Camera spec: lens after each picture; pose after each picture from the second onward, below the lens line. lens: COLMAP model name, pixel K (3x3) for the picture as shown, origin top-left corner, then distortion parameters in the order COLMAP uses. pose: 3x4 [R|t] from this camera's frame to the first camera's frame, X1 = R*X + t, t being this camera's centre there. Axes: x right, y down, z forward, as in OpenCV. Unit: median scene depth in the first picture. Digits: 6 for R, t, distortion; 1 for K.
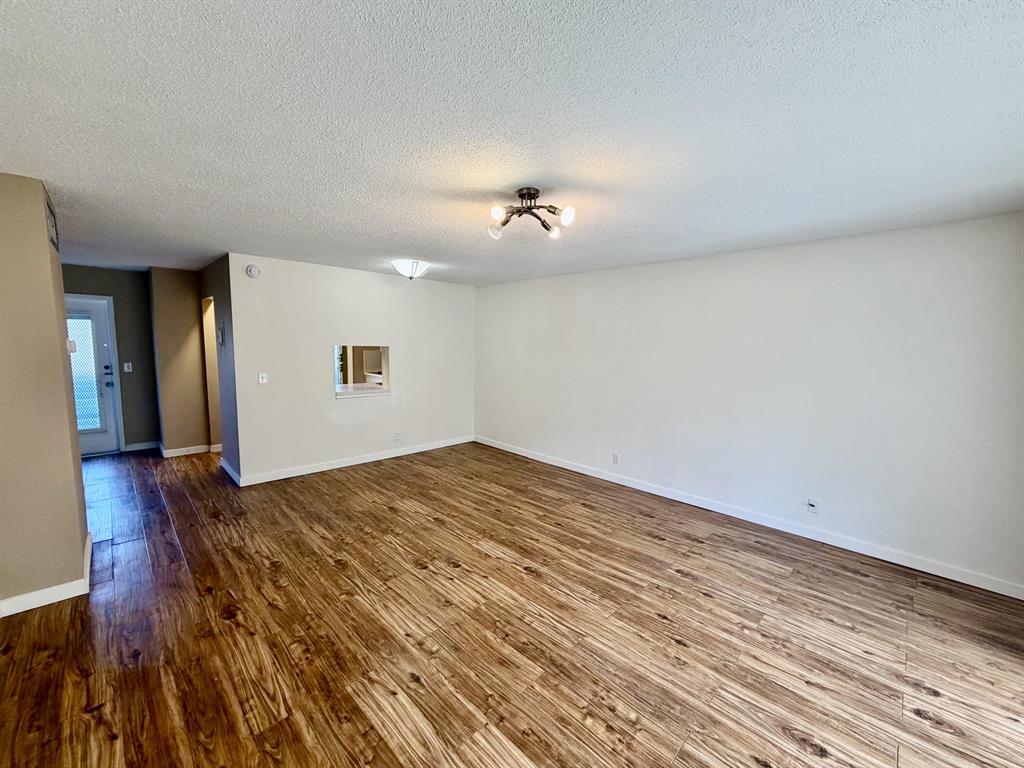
lens RADIAL K [[408.8, 0, 514.3], [0, 408.8, 382.8], [0, 0, 1]] dist [-0.016725, 0.000213]
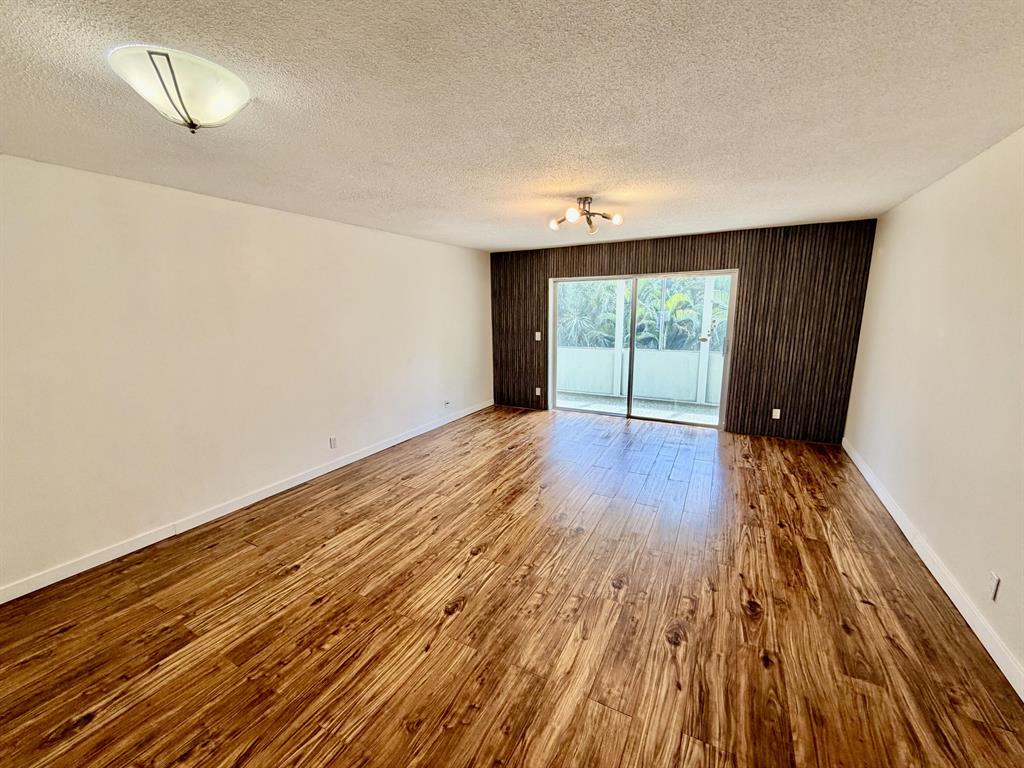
lens RADIAL K [[408.8, 0, 513.8], [0, 408.8, 391.9], [0, 0, 1]] dist [-0.016725, 0.000213]
pose [[-0.288305, -0.209642, 0.934307, -0.908643], [0.104591, 0.963006, 0.248356, -0.131764], [-0.951809, 0.169323, -0.255713, 1.162235]]
